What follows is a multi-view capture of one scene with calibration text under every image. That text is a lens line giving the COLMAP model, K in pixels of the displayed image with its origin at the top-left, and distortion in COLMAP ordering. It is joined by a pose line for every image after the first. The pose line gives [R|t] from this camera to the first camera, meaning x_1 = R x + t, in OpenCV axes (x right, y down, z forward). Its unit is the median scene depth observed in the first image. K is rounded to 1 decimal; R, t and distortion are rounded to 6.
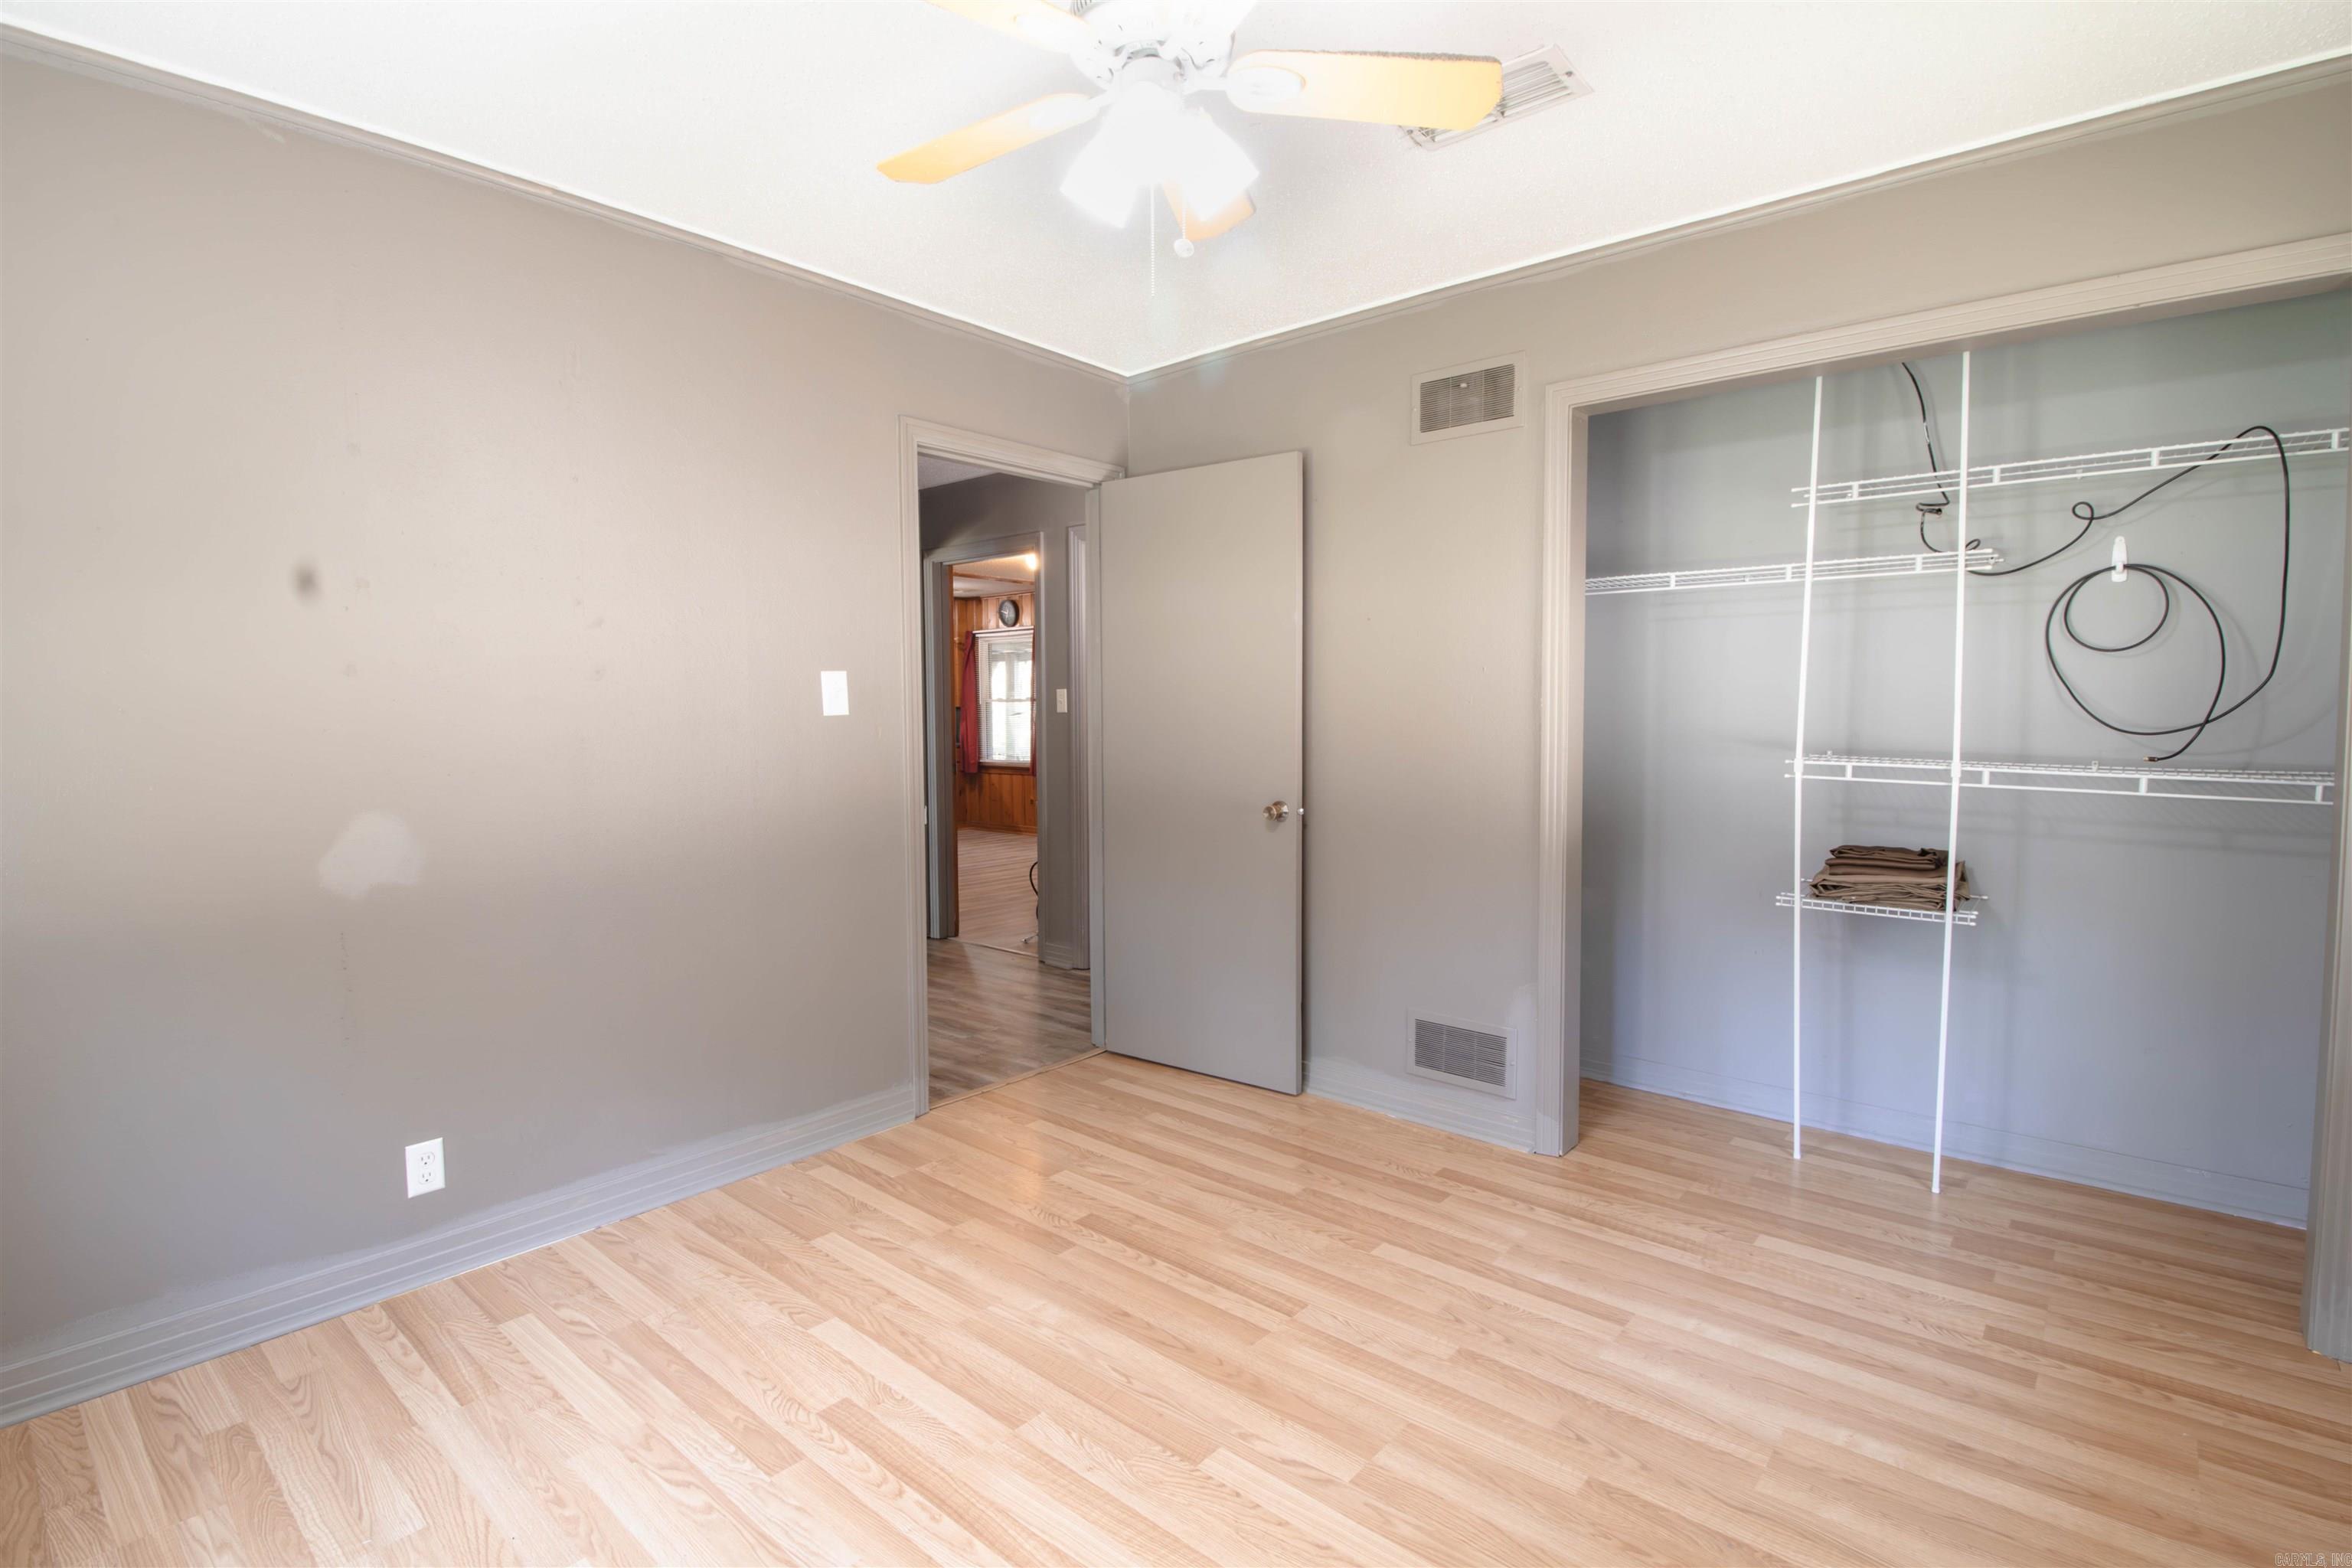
lens RADIAL K [[1121.9, 0, 1176.0], [0, 1121.9, 784.0], [0, 0, 1]] dist [0.000376, -0.000009]
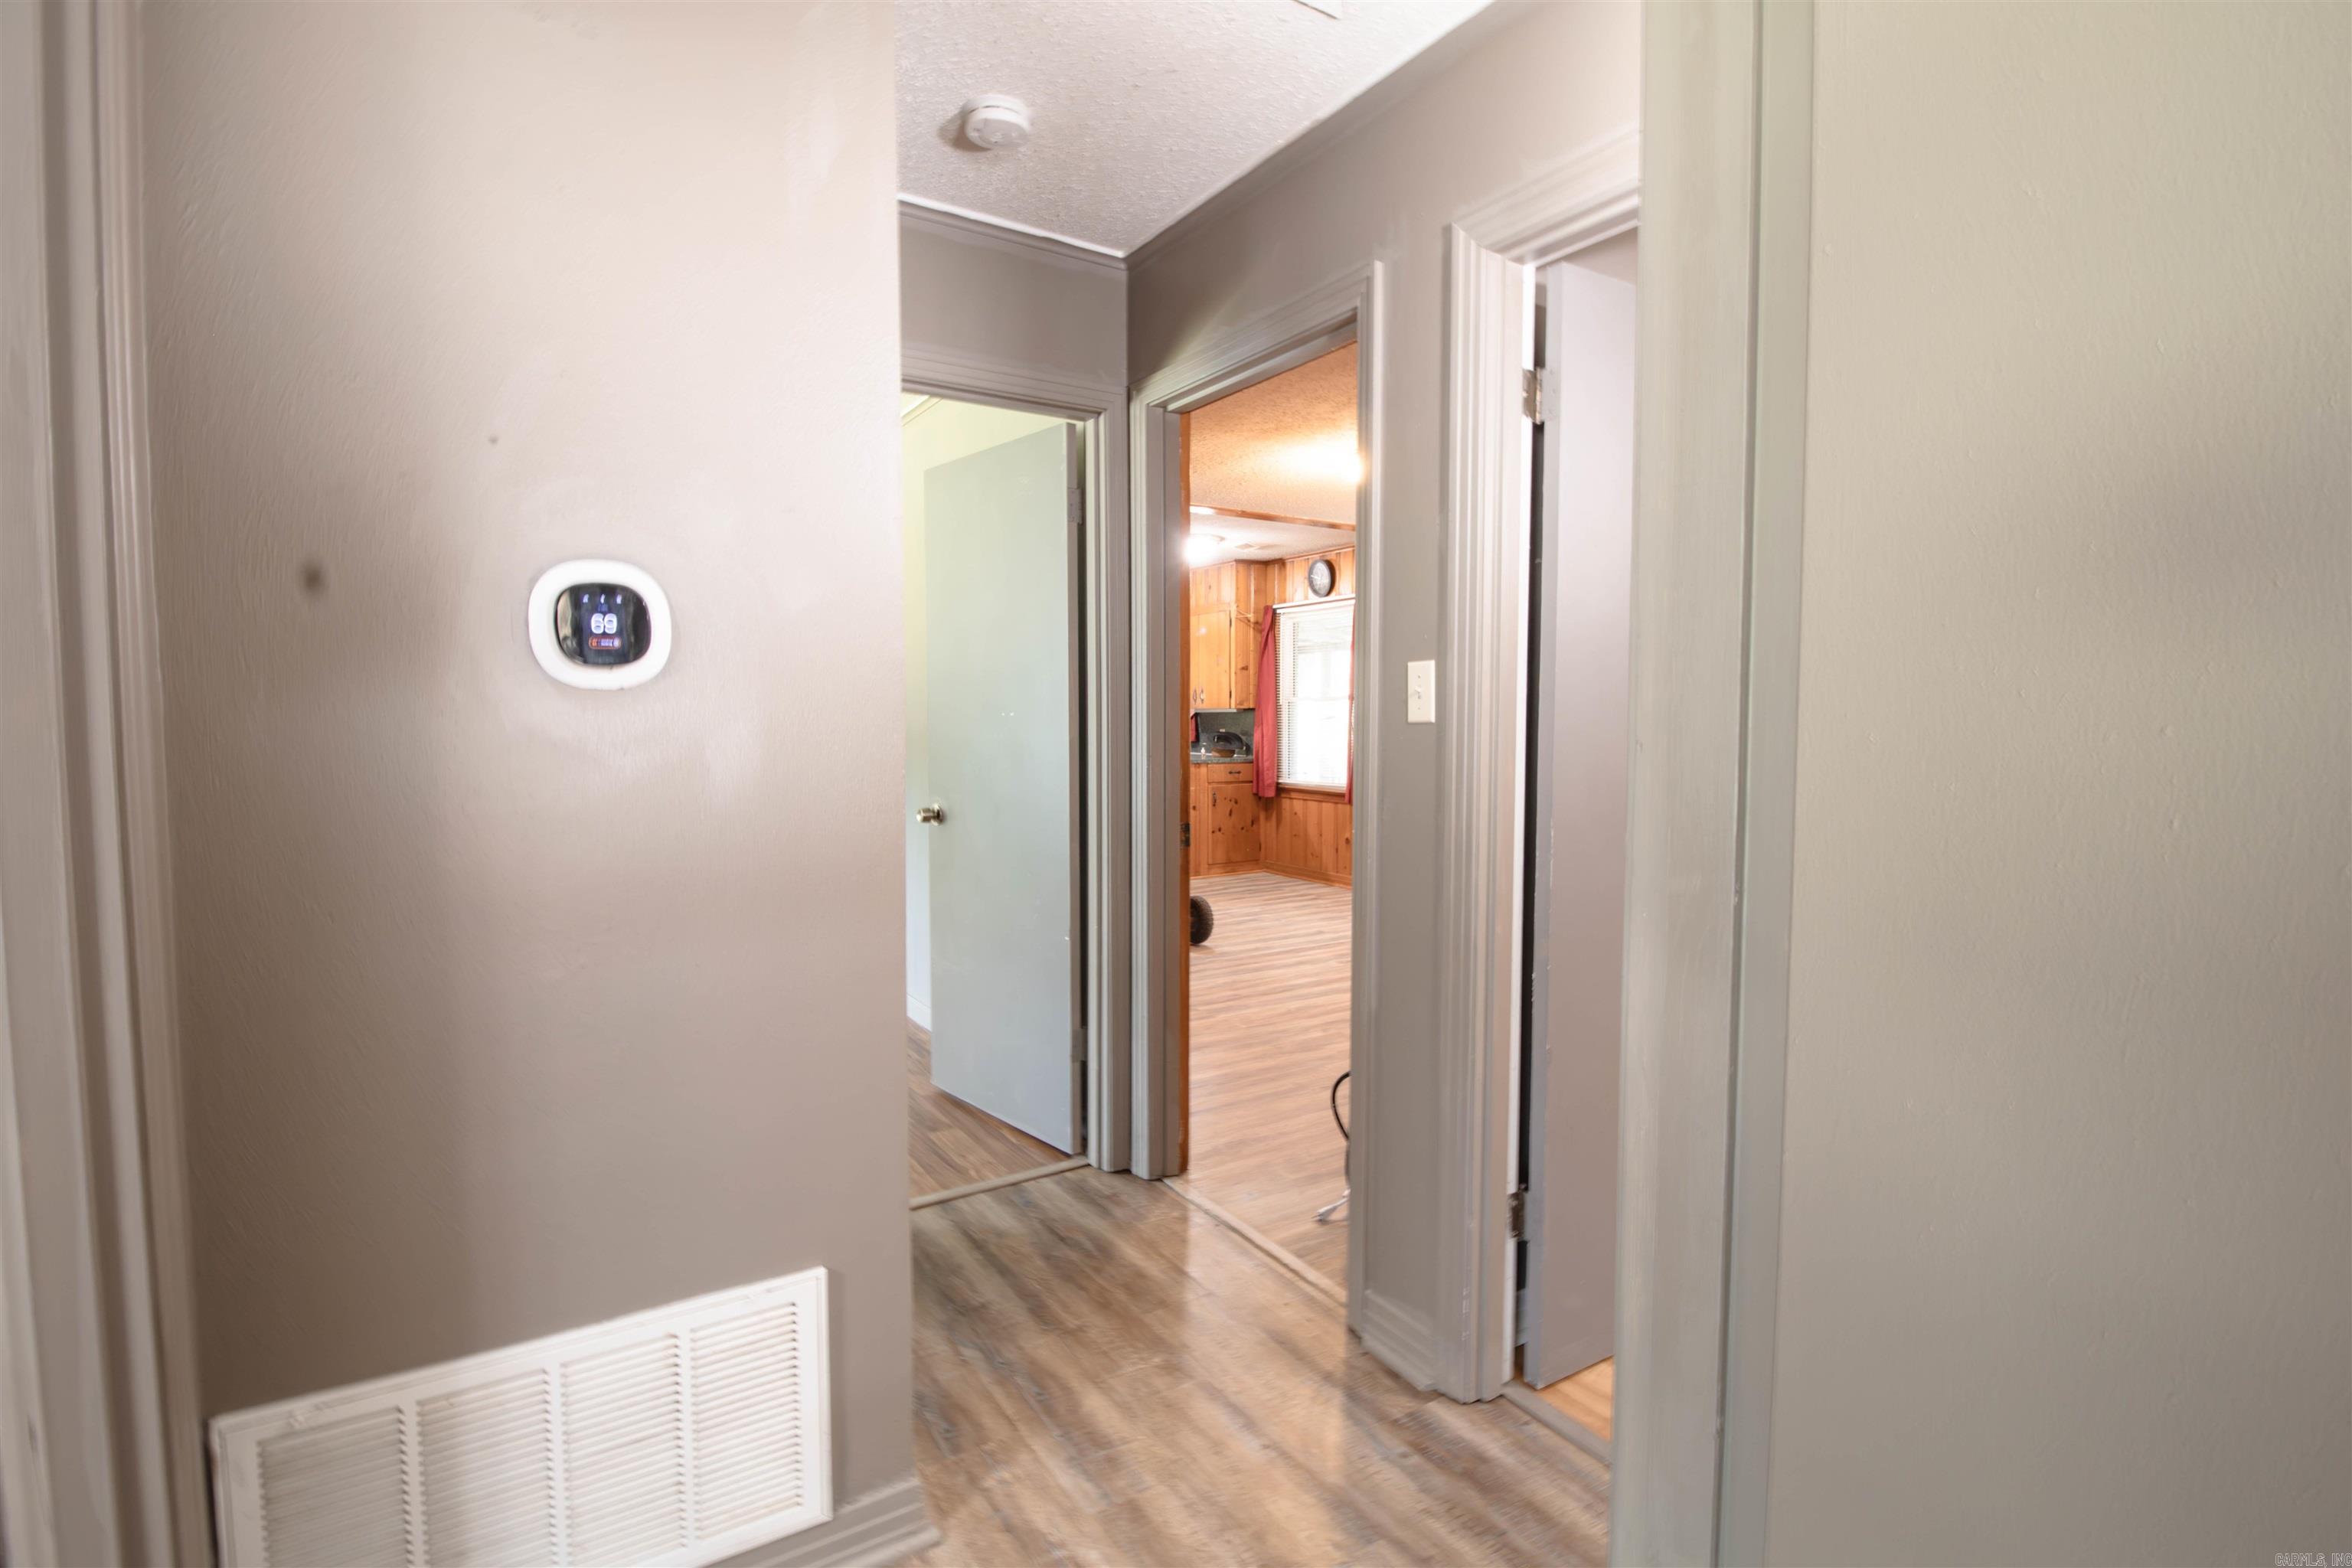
lens RADIAL K [[1121.9, 0, 1176.0], [0, 1121.9, 784.0], [0, 0, 1]] dist [0.000376, -0.000009]
pose [[0.960087, 0.021274, -0.278891, -0.034406], [-0.021612, 0.999765, 0.001862, -0.019050], [0.278865, 0.004240, 0.960321, 0.278989]]
